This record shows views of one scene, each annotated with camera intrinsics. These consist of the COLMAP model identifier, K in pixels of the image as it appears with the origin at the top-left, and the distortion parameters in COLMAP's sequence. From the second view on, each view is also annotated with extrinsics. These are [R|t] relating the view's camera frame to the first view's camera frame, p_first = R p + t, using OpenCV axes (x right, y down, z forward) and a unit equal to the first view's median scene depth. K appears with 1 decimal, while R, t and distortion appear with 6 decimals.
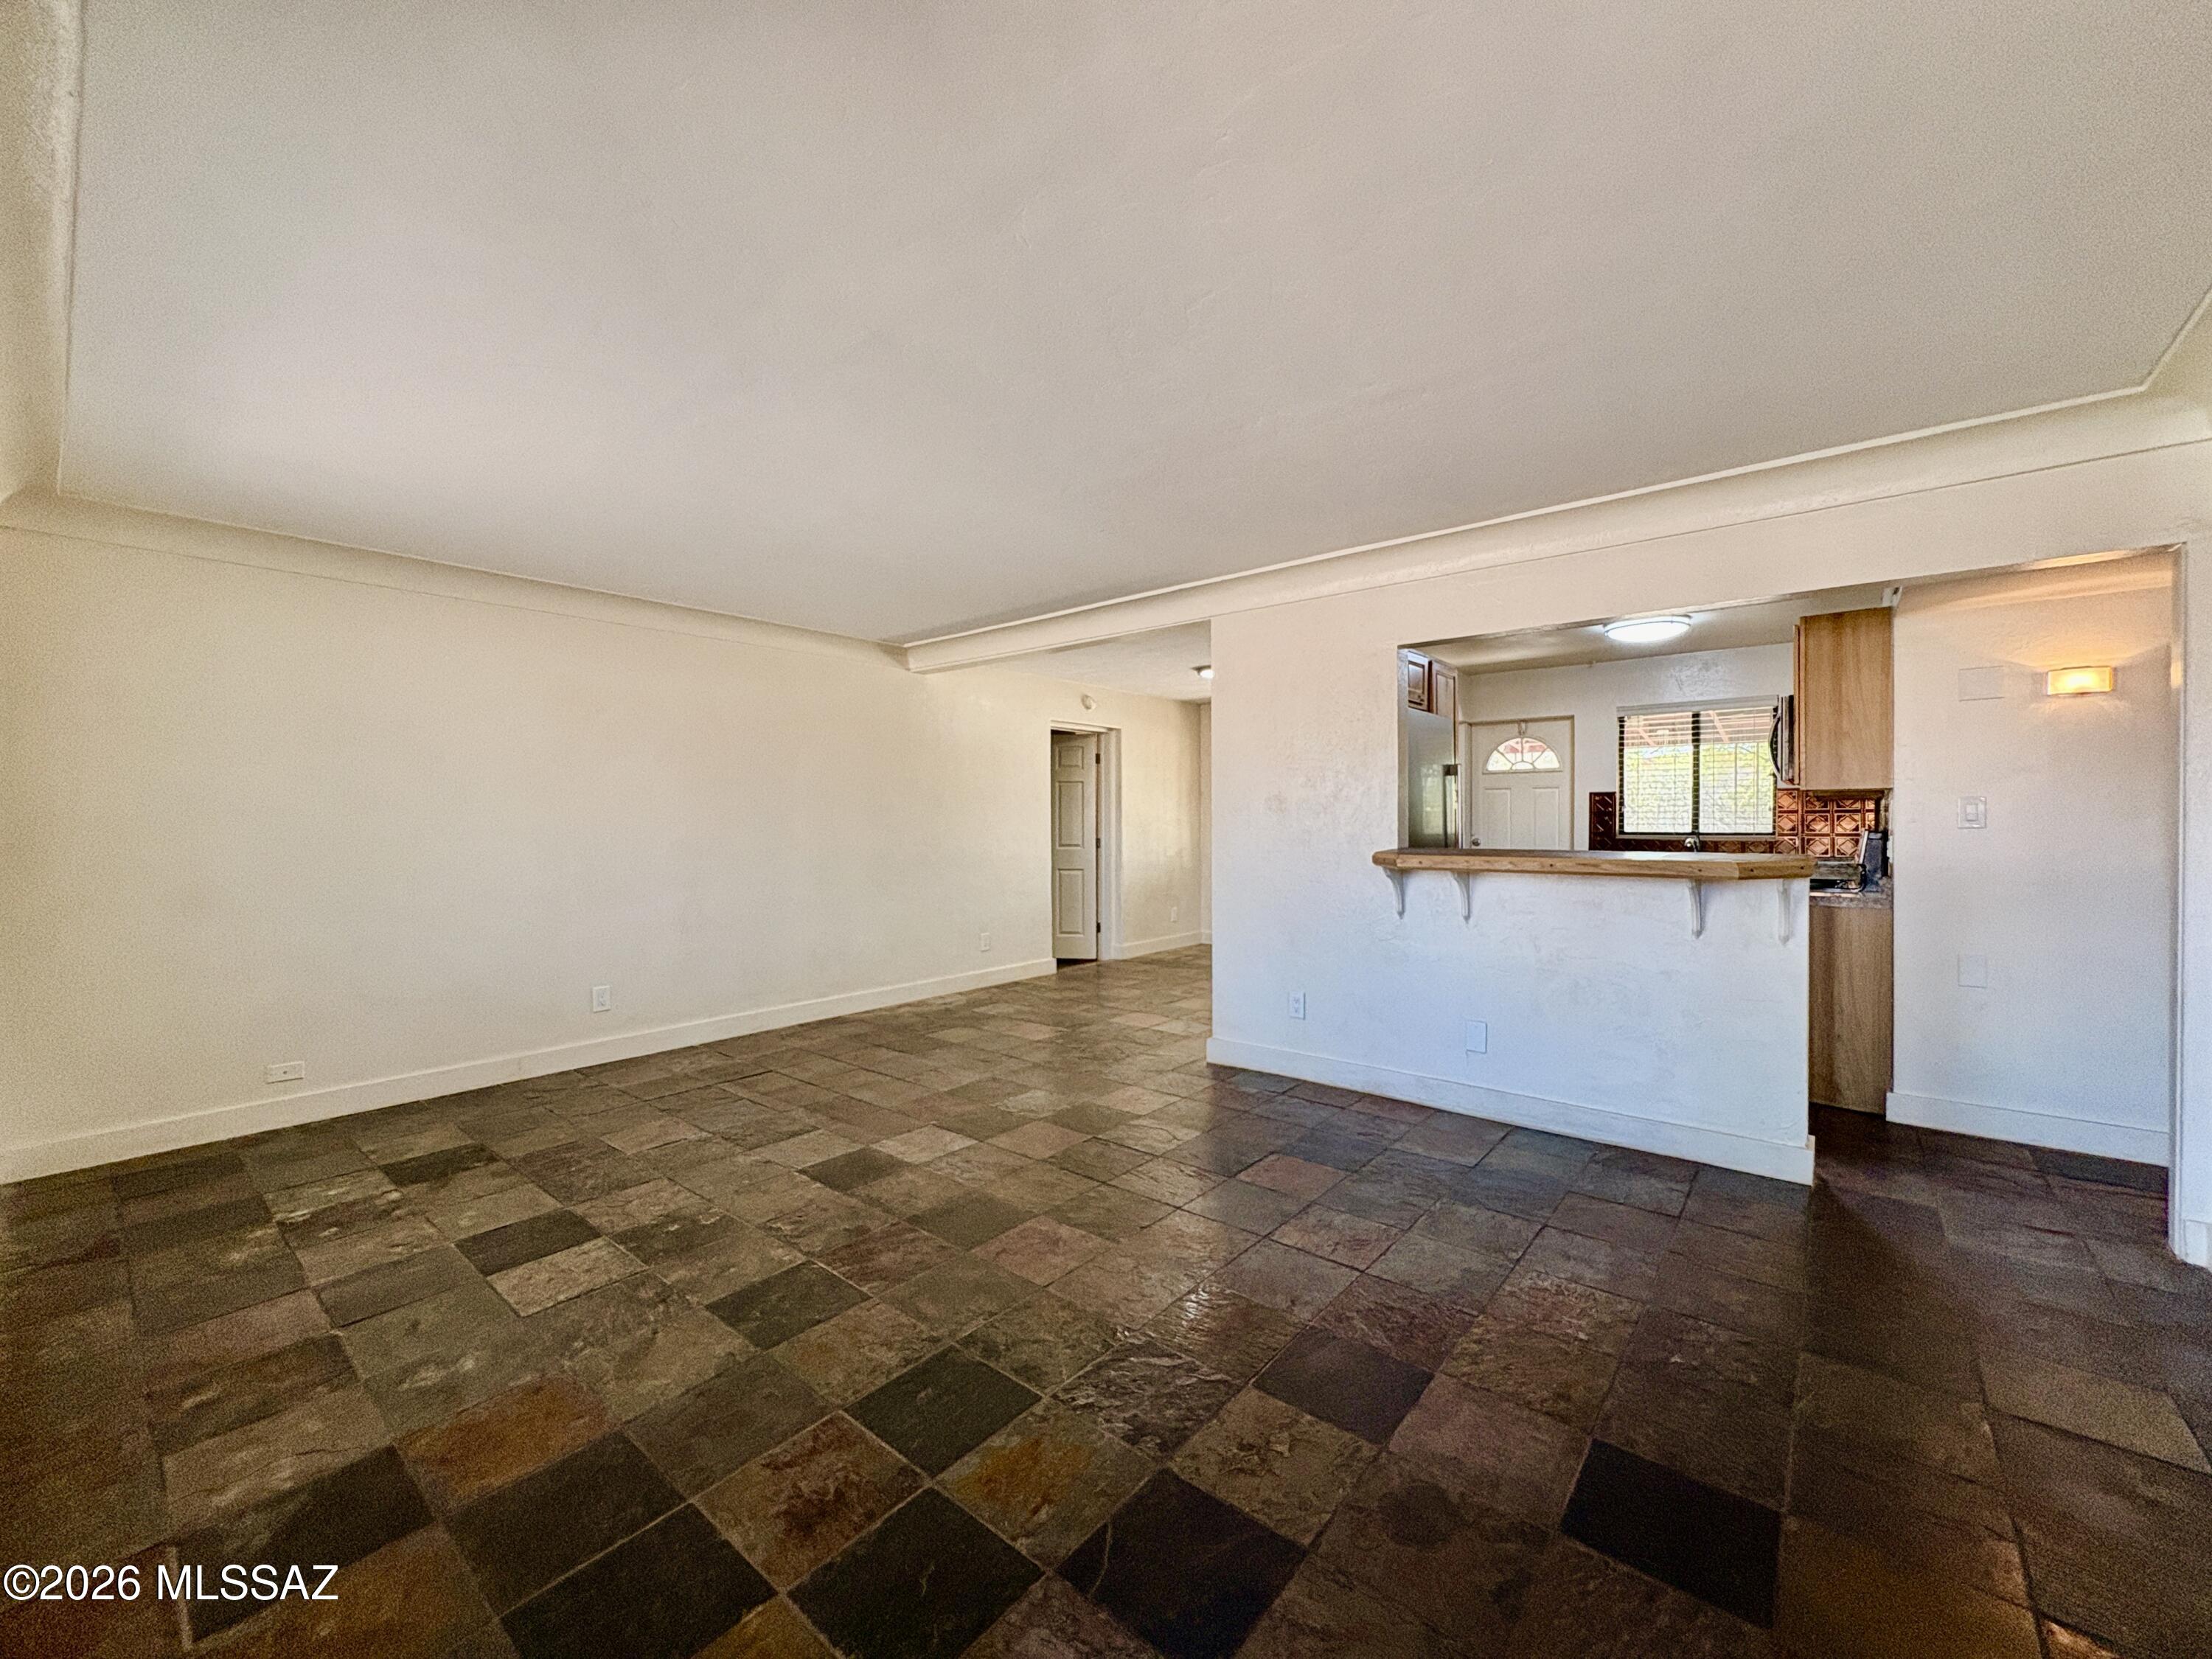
lens RADIAL K [[878.3, 0, 1107.4], [0, 878.3, 829.4], [0, 0, 1]] dist [0.000973, -0.000022]
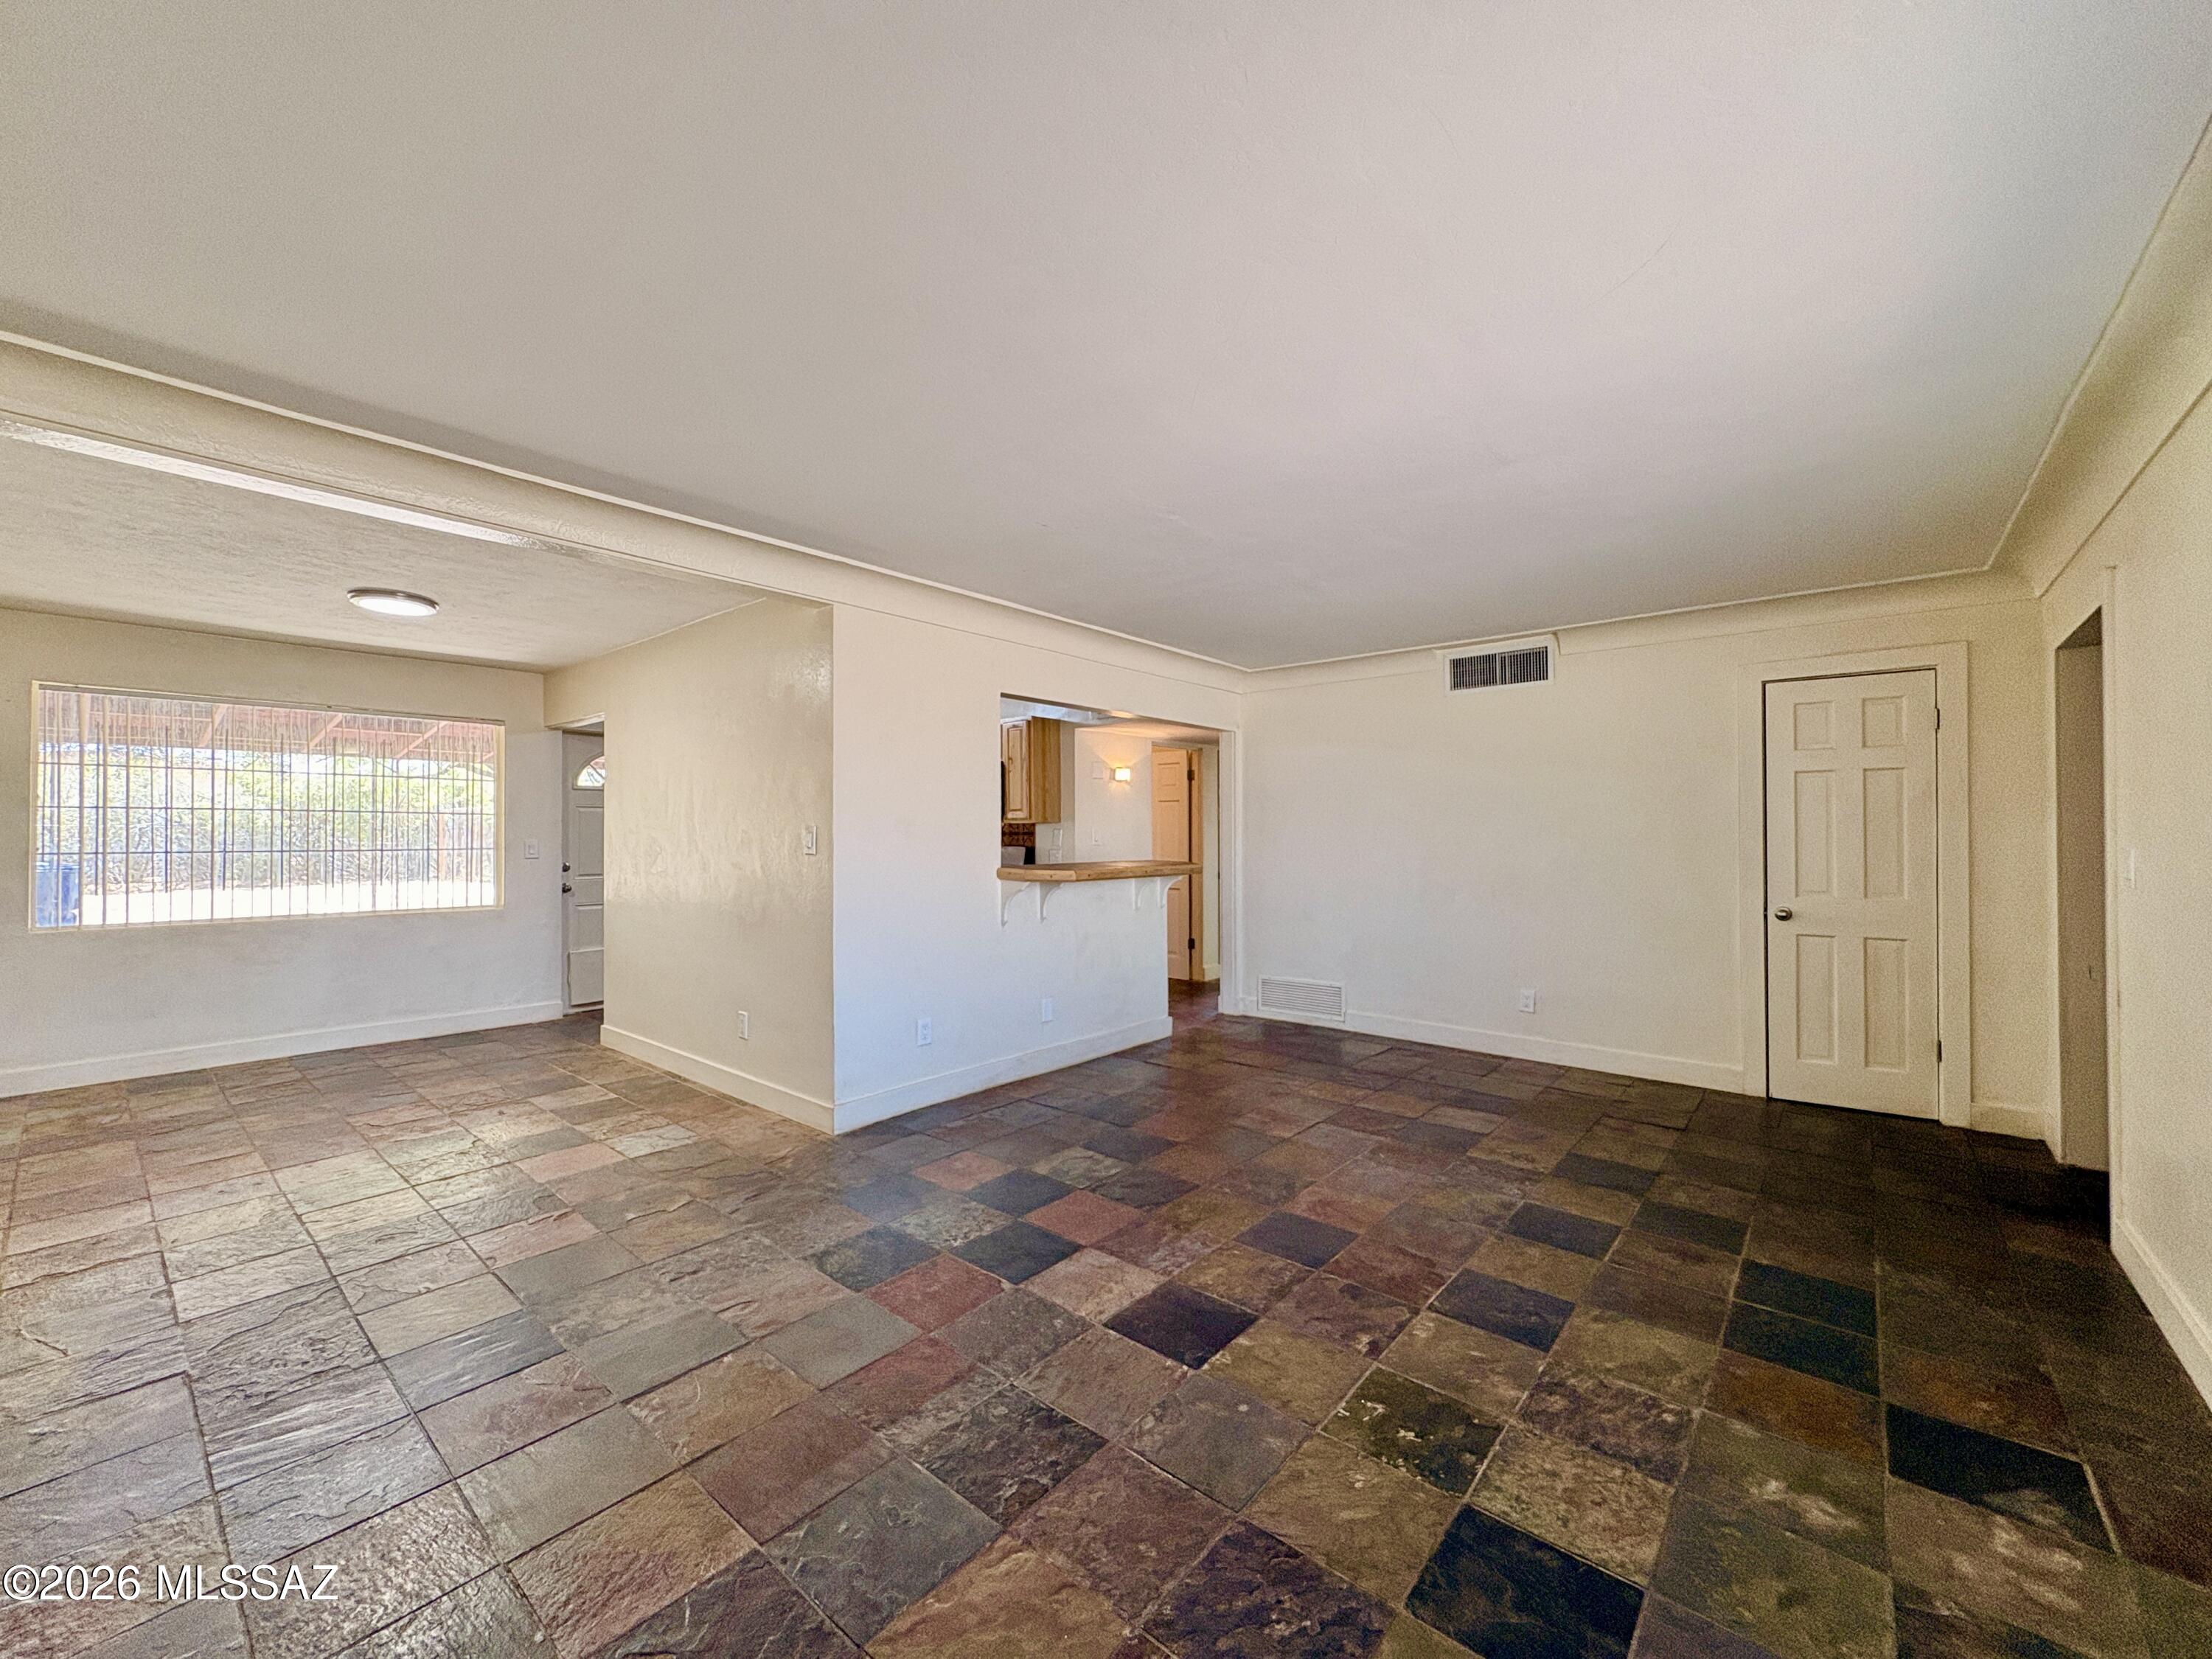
lens RADIAL K [[878.3, 0, 1107.4], [0, 878.3, 829.4], [0, 0, 1]] dist [0.000973, -0.000022]
pose [[0.012626, 0.009118, 0.999879, -1.108524], [0.012882, 0.999874, -0.009280, -0.021343], [-0.999837, 0.012998, 0.012507, 1.131922]]
